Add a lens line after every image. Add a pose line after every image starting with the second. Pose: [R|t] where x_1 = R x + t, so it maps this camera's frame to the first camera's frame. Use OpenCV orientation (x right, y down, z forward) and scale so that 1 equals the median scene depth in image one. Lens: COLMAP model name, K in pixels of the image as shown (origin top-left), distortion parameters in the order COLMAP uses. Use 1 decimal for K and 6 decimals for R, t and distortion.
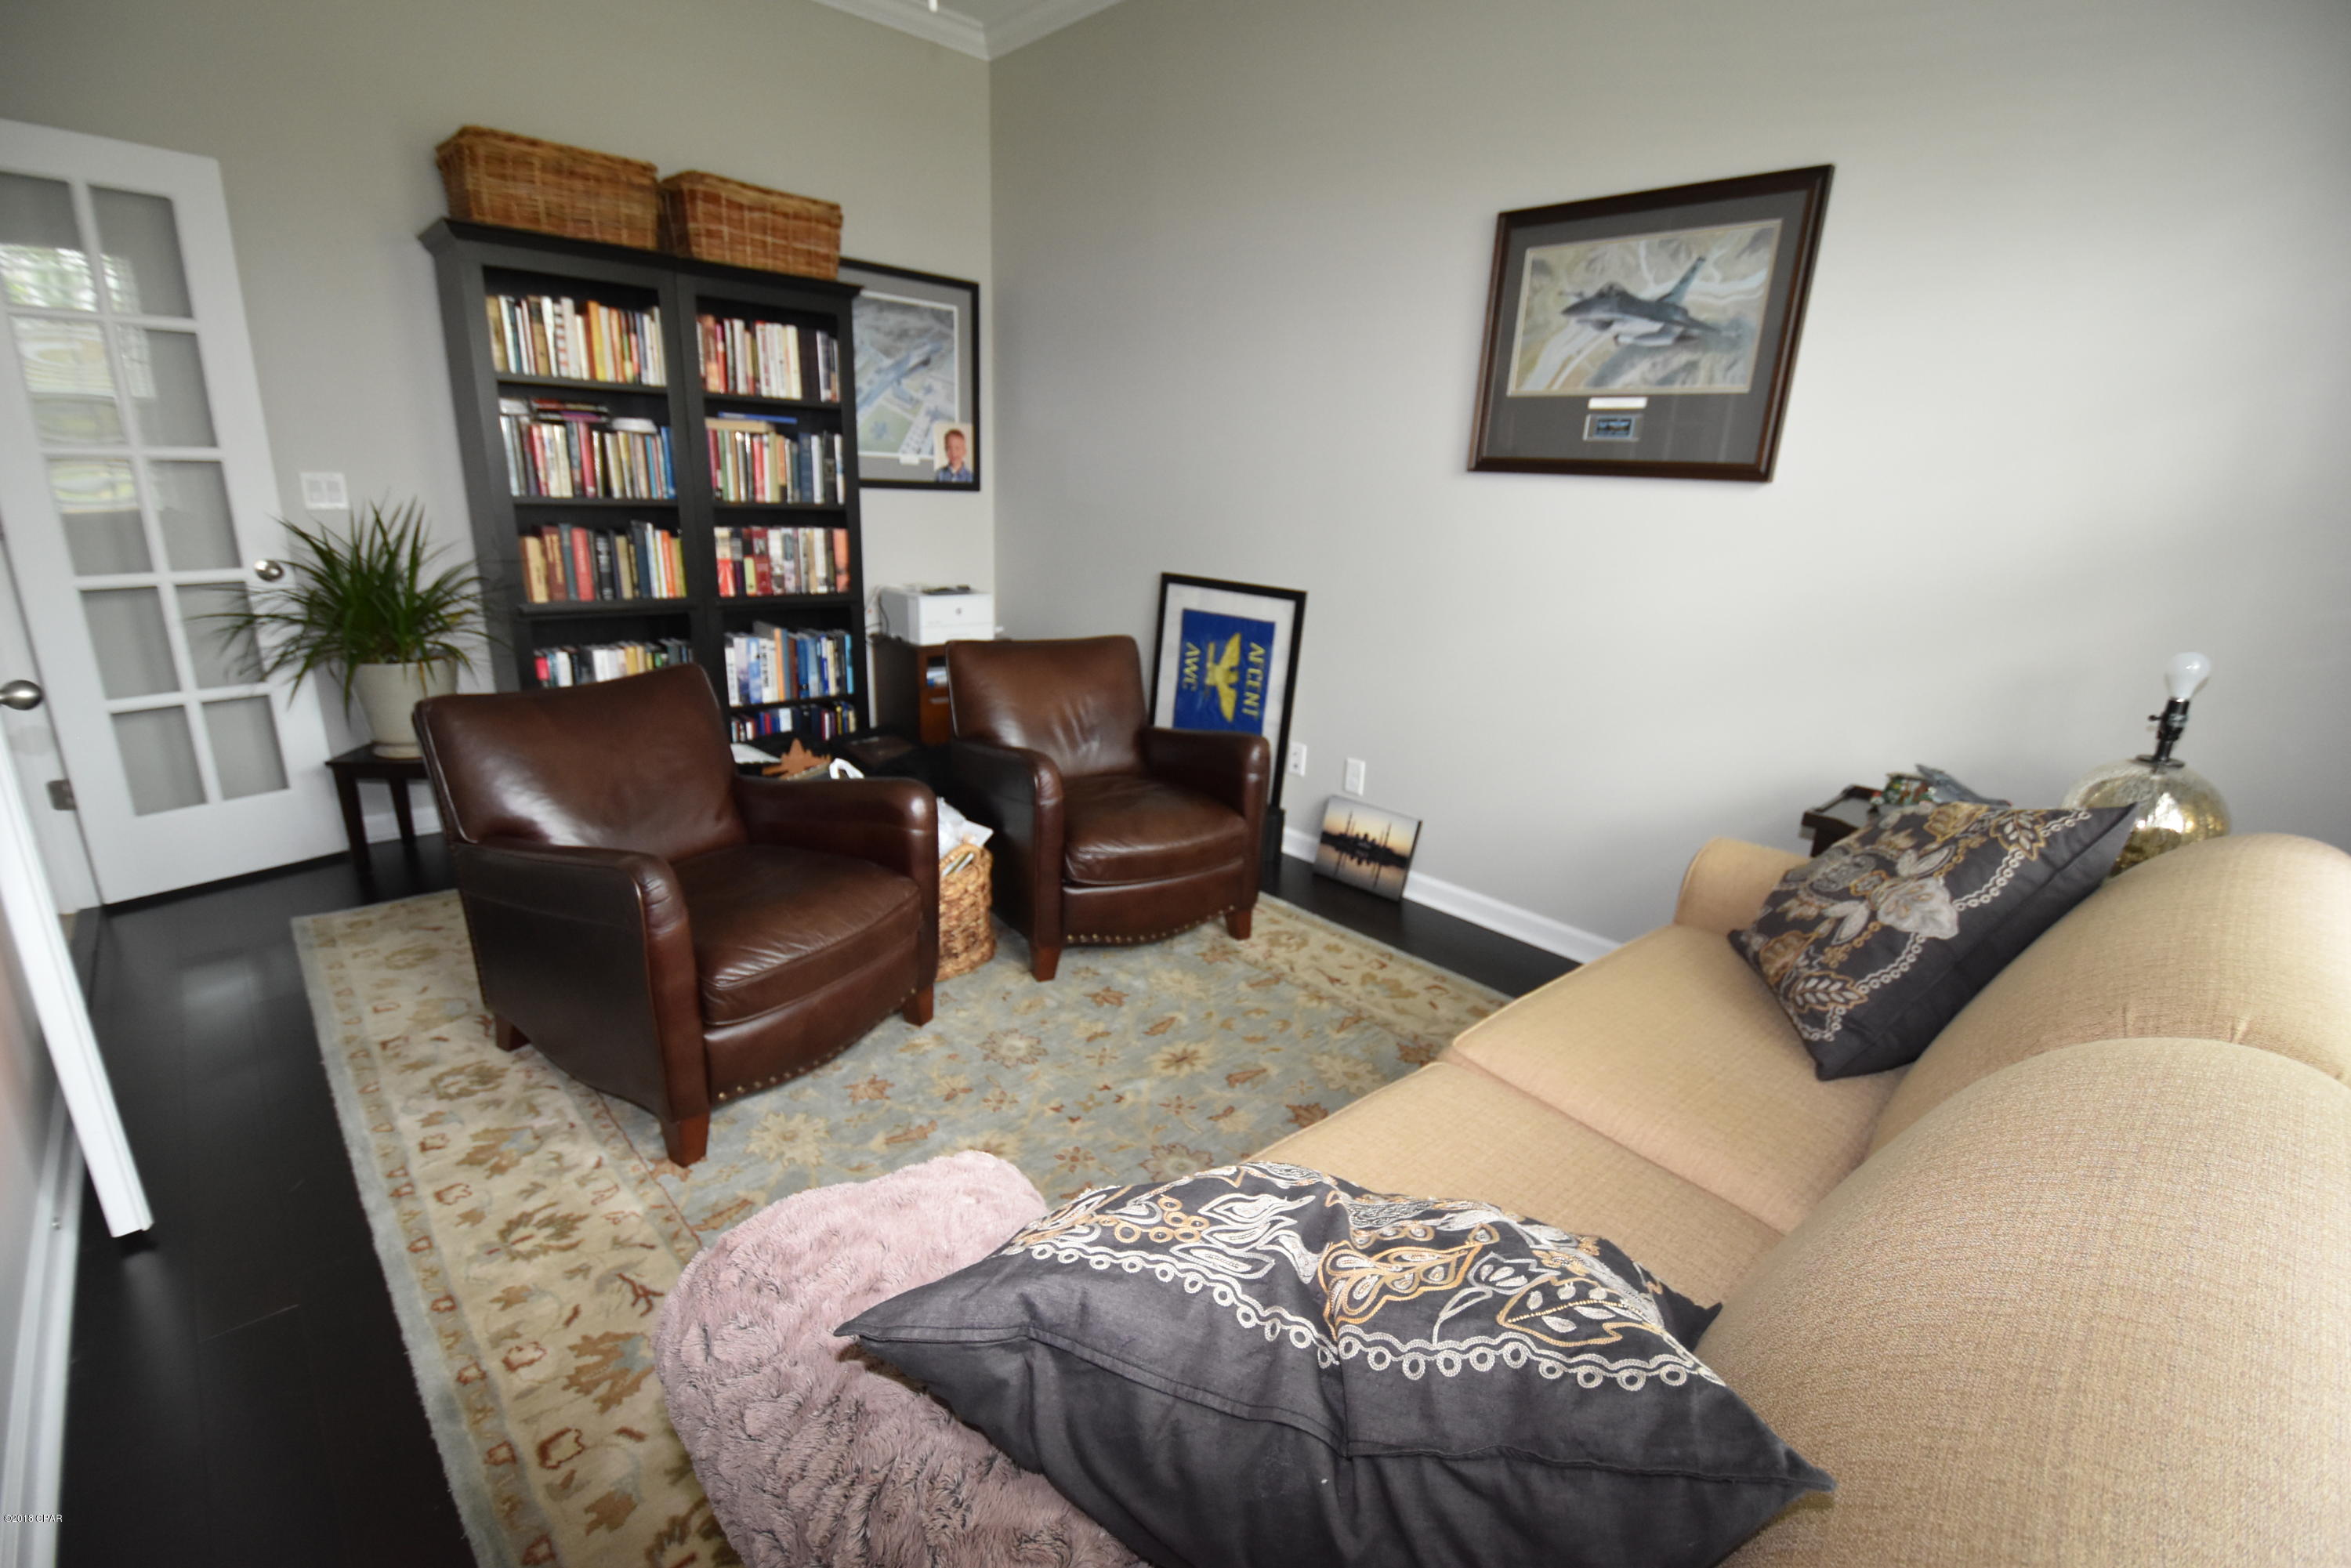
lens RADIAL K [[1026.2, 0, 1175.0], [0, 1026.2, 805.2], [0, 0, 1]] dist [0.019155, -0.026456]
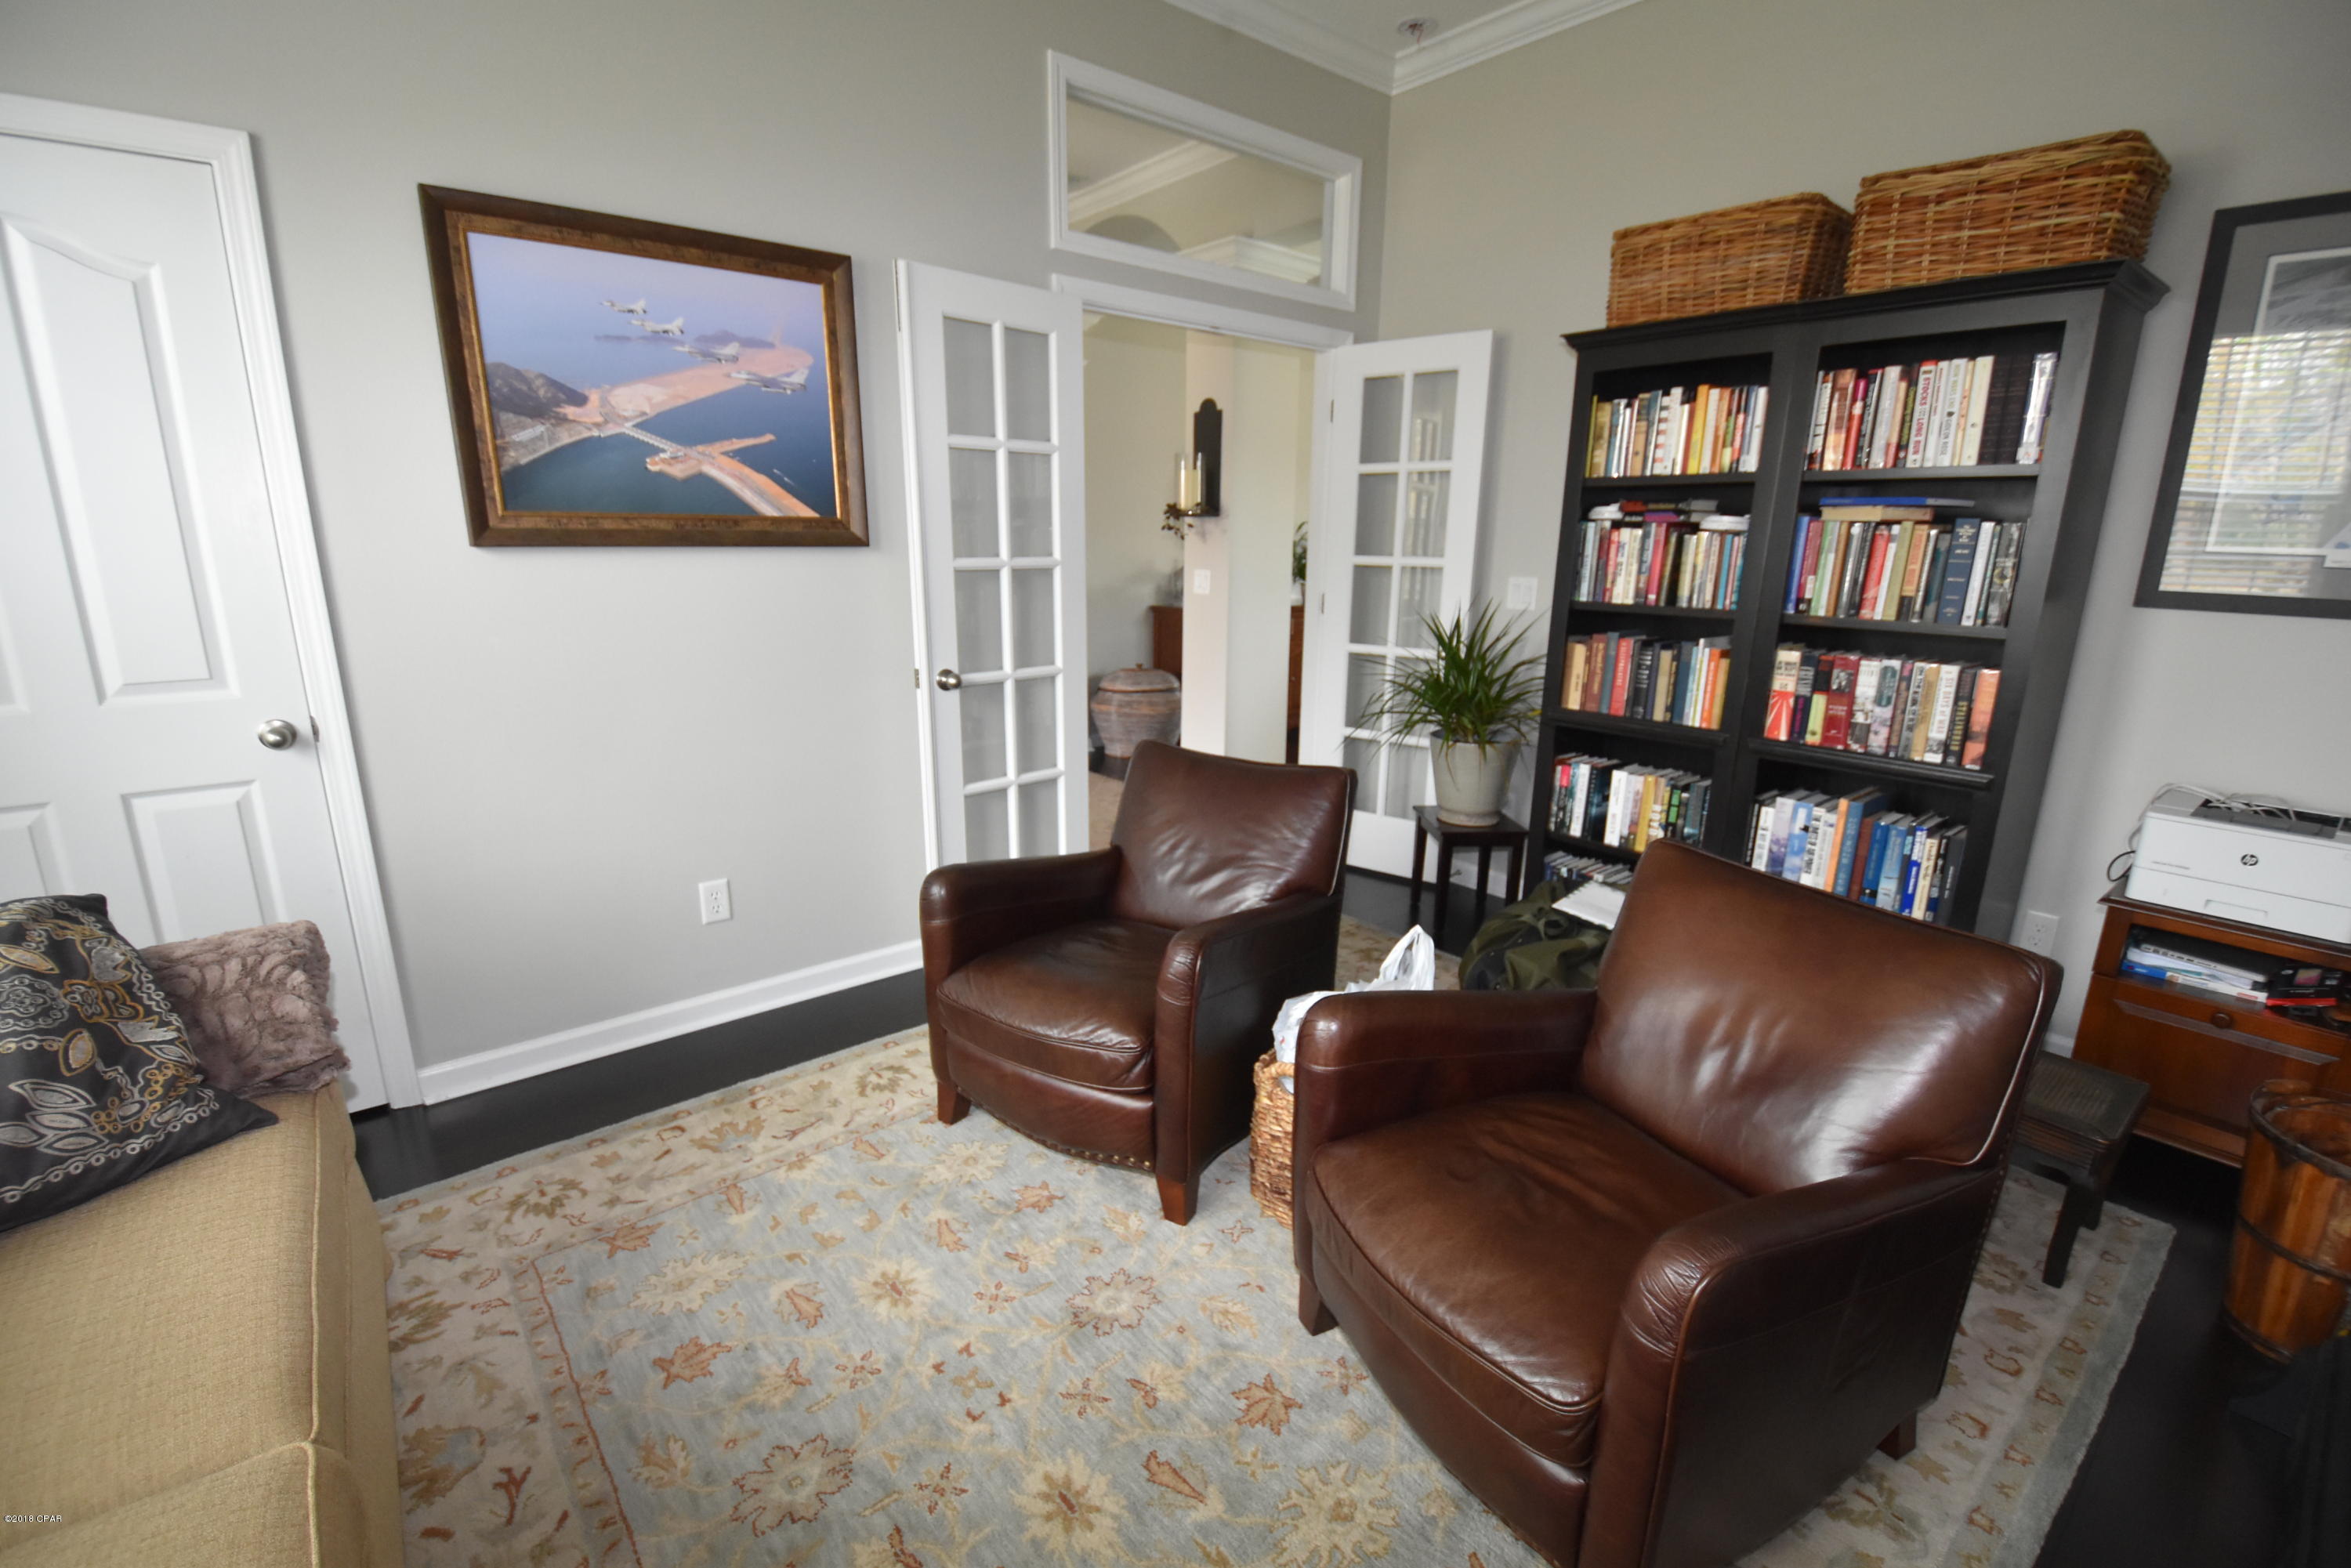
lens RADIAL K [[1026.2, 0, 1175.0], [0, 1026.2, 805.2], [0, 0, 1]] dist [0.019155, -0.026456]
pose [[-0.062016, 0.209643, -0.975809, 0.352527], [-0.314721, 0.923705, 0.218450, -0.197905], [0.947156, 0.320655, 0.008694, 0.637739]]
